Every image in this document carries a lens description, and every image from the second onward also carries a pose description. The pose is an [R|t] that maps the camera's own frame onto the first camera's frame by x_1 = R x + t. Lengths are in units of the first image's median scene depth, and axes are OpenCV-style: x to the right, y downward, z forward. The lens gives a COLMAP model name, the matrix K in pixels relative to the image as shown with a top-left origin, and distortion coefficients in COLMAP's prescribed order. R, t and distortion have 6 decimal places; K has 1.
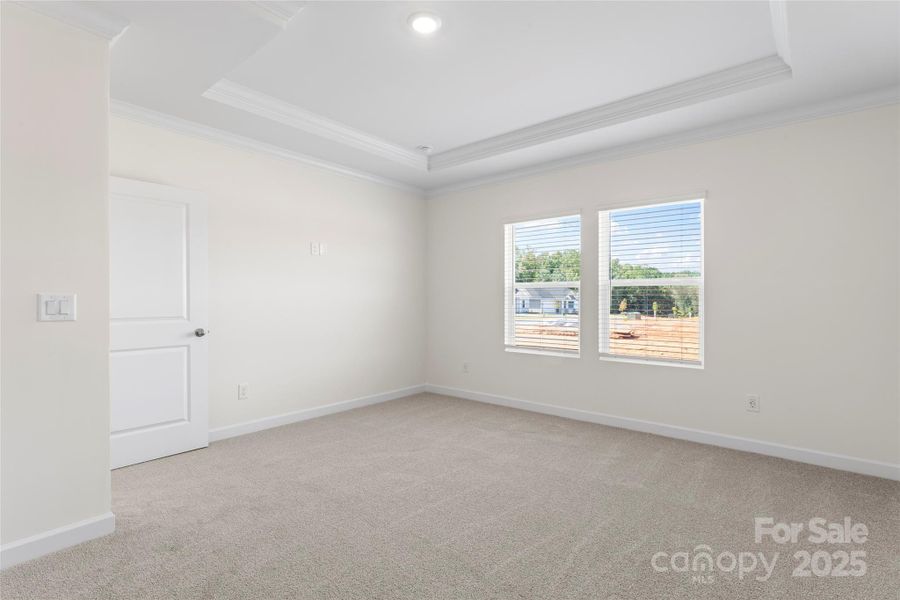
lens RADIAL K [[418.5, 0, 453.7], [0, 418.5, 309.0], [0, 0, 1]] dist [-0.029873, 0.000208]
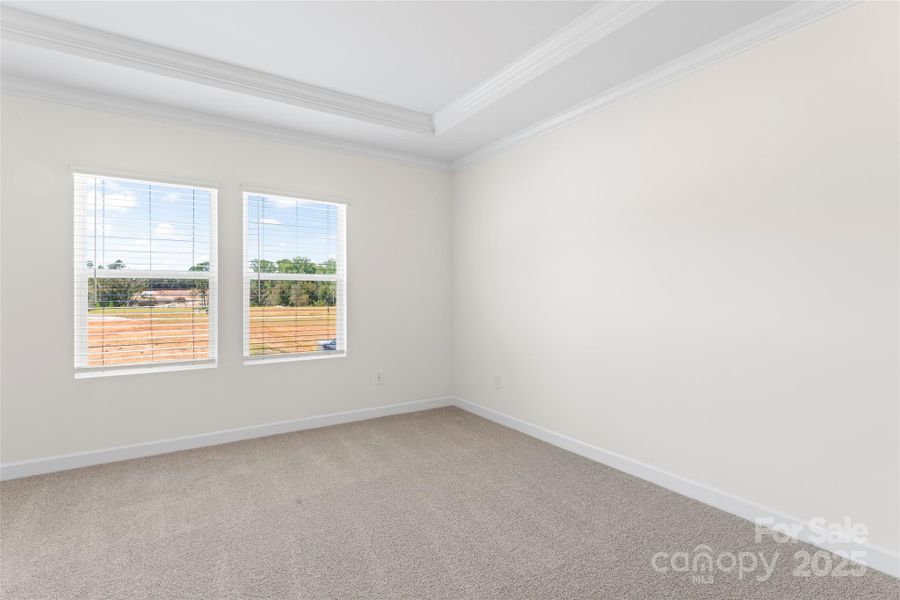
lens RADIAL K [[427.0, 0, 450.0], [0, 427.0, 300.0], [0, 0, 1]] dist [0.000520, 0.000027]
pose [[0.295767, -0.012138, 0.955183, -0.407155], [0.021910, 0.999742, 0.005920, -0.008993], [-0.955009, 0.019177, 0.295957, 0.376522]]
